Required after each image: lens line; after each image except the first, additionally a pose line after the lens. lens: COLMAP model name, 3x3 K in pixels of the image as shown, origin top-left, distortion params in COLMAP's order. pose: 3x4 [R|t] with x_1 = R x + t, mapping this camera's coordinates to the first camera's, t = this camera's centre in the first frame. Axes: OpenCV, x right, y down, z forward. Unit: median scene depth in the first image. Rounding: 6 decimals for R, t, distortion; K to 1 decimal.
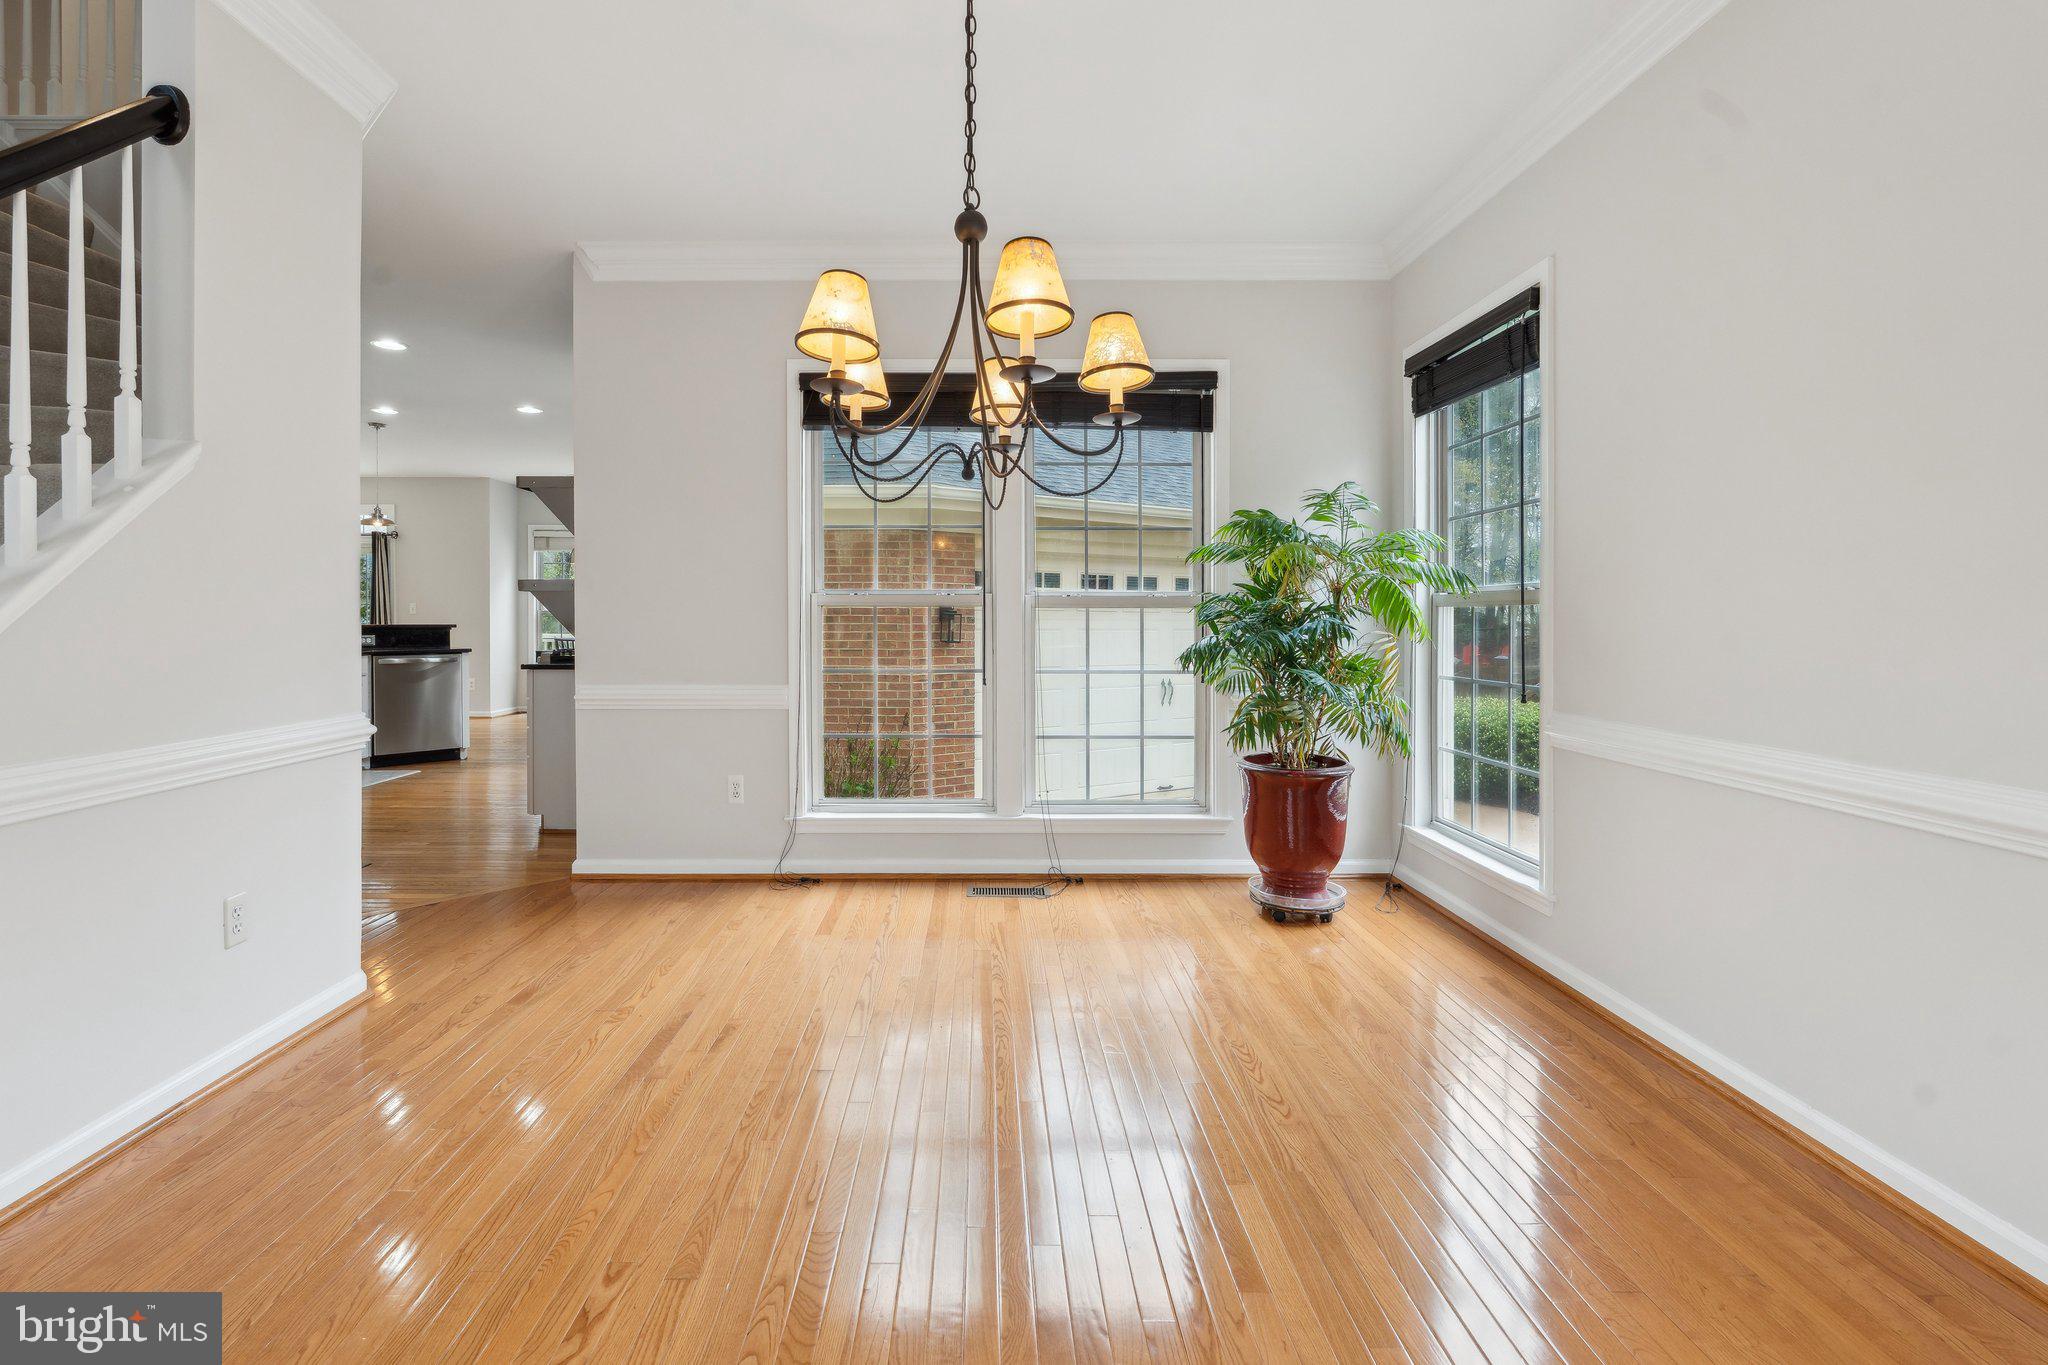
lens RADIAL K [[906.8, 0, 984.0], [0, 906.8, 629.5], [0, 0, 1]] dist [-0.007275, 0.001268]
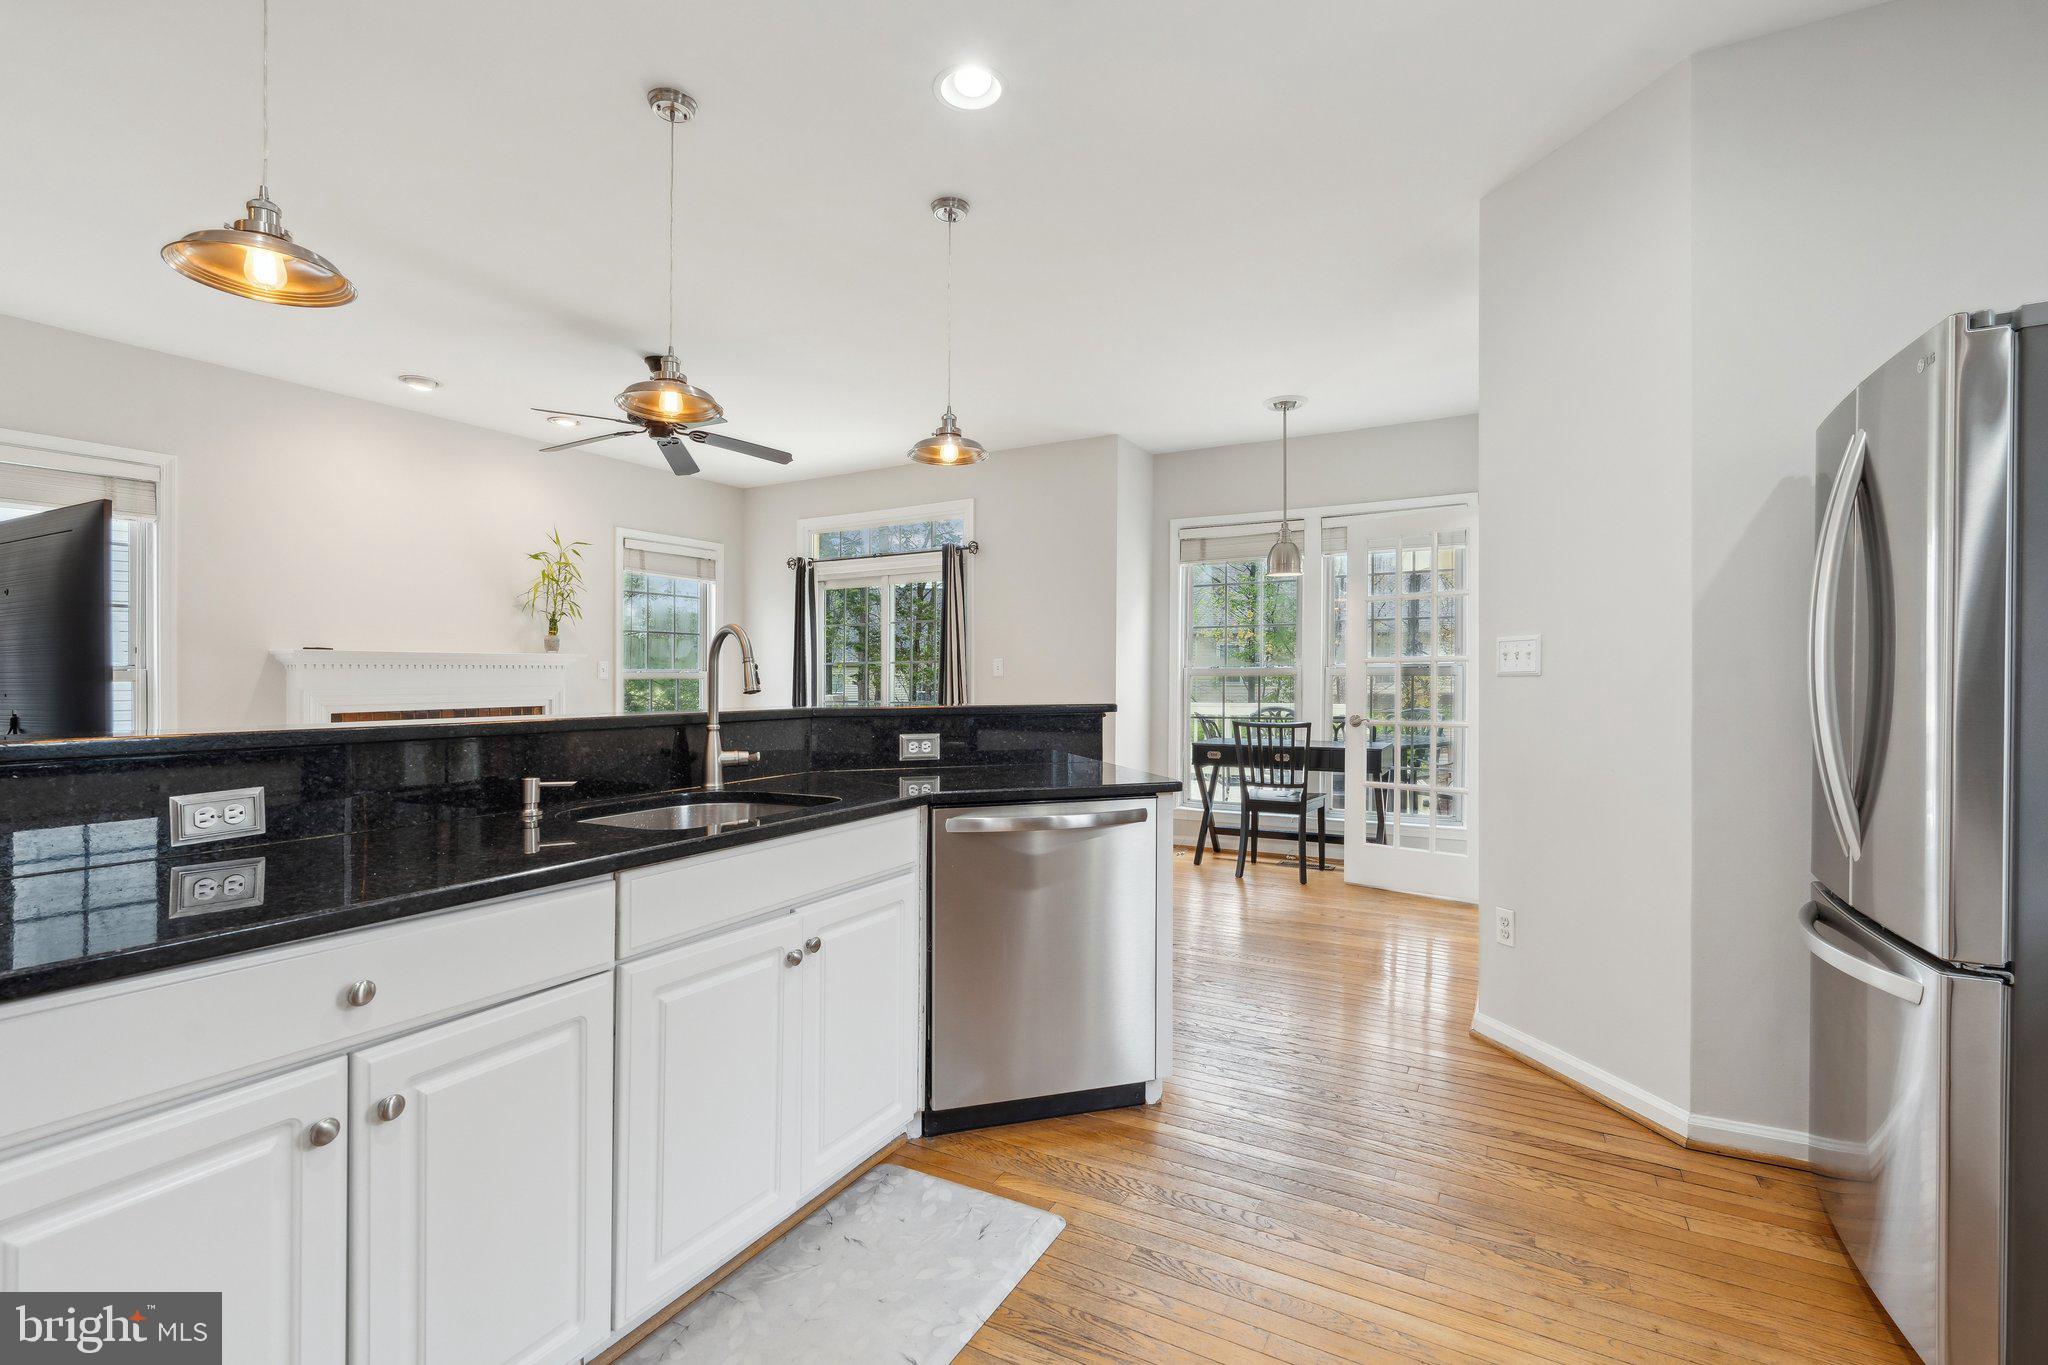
lens RADIAL K [[906.8, 0, 1048.2], [0, 906.8, 618.5], [0, 0, 1]] dist [-0.007275, 0.001268]
pose [[0.884490, -0.033388, -0.465363, -0.449694], [-0.001112, 0.997283, -0.073664, -0.015233], [0.466558, 0.065672, 0.882049, 0.674972]]
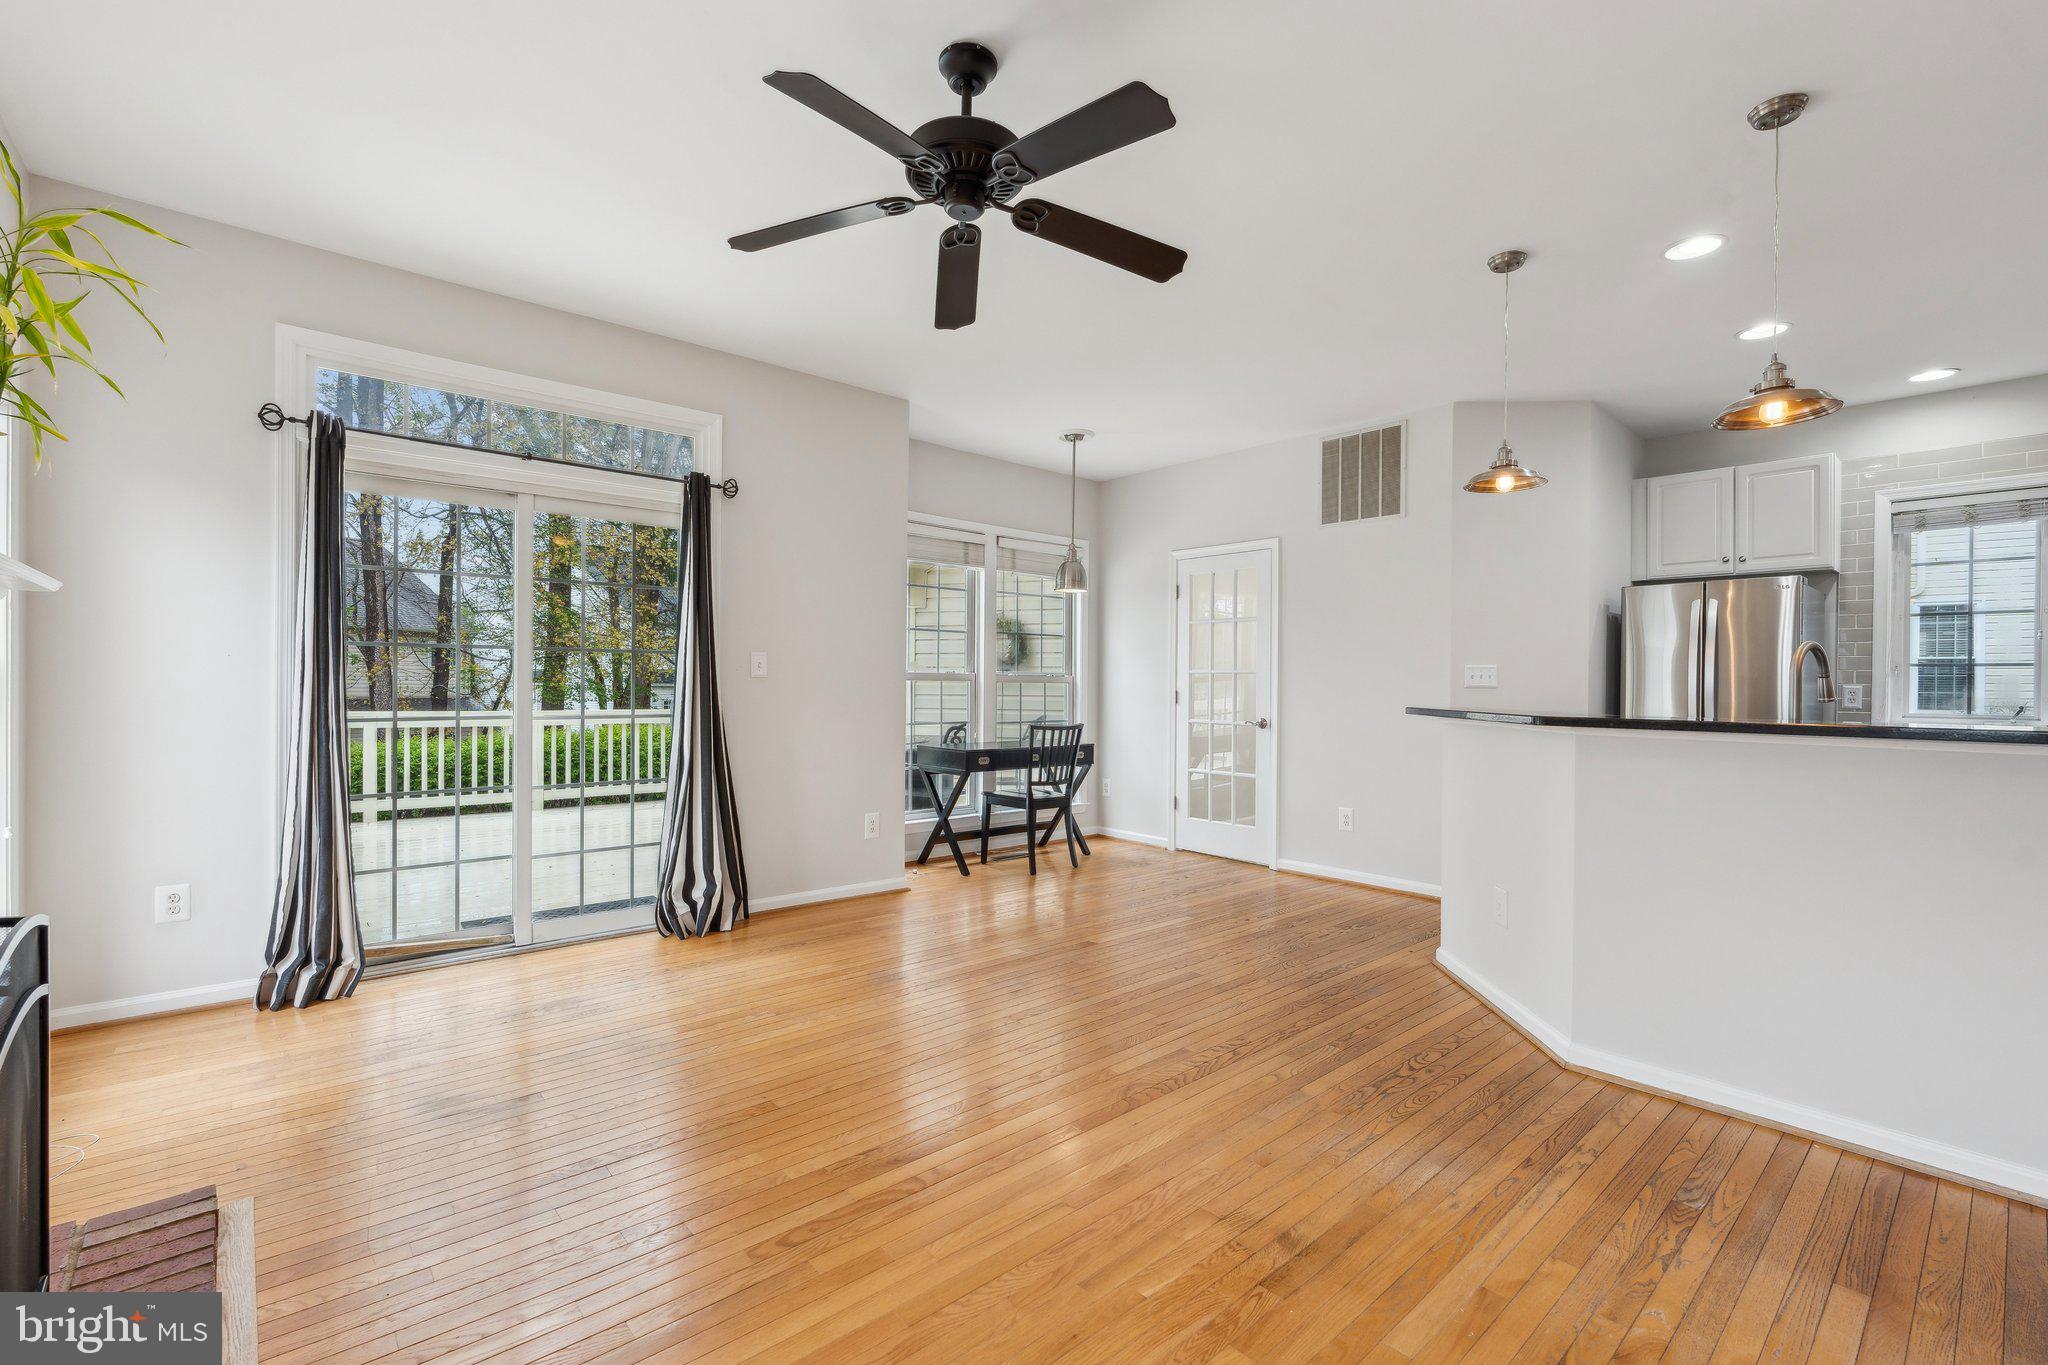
lens RADIAL K [[868.5, 0, 1036.4], [0, 868.5, 681.3], [0, 0, 1]] dist [-0.002875, -0.000284]
pose [[0.756760, 0.014323, 0.653536, -1.158580], [-0.006267, 0.999873, -0.014656, -0.013195], [-0.653663, 0.006995, 0.756754, 0.846413]]
